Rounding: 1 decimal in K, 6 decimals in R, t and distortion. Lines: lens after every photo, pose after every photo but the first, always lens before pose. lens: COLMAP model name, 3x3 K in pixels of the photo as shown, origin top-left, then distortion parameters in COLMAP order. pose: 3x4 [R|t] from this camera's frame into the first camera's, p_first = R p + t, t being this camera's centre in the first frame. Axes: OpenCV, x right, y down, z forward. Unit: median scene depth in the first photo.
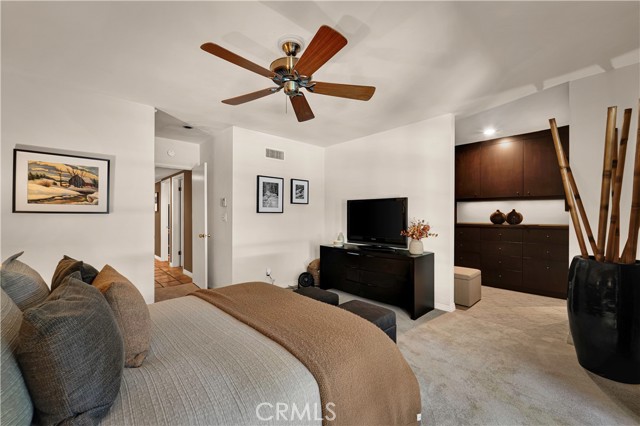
lens RADIAL K [[259.9, 0, 316.2], [0, 259.9, 214.4], [0, 0, 1]] dist [-0.002753, -0.000453]
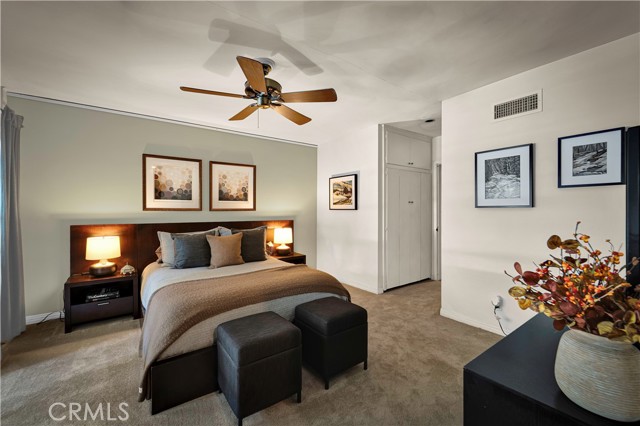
lens RADIAL K [[259.9, 0, 317.8], [0, 259.9, 210.9], [0, 0, 1]] dist [-0.002753, -0.000453]
pose [[-0.117124, 0.002206, -0.993115, 0.764380], [0.004430, 0.999989, 0.001699, -0.001191], [0.993107, -0.004200, -0.117133, 1.015170]]
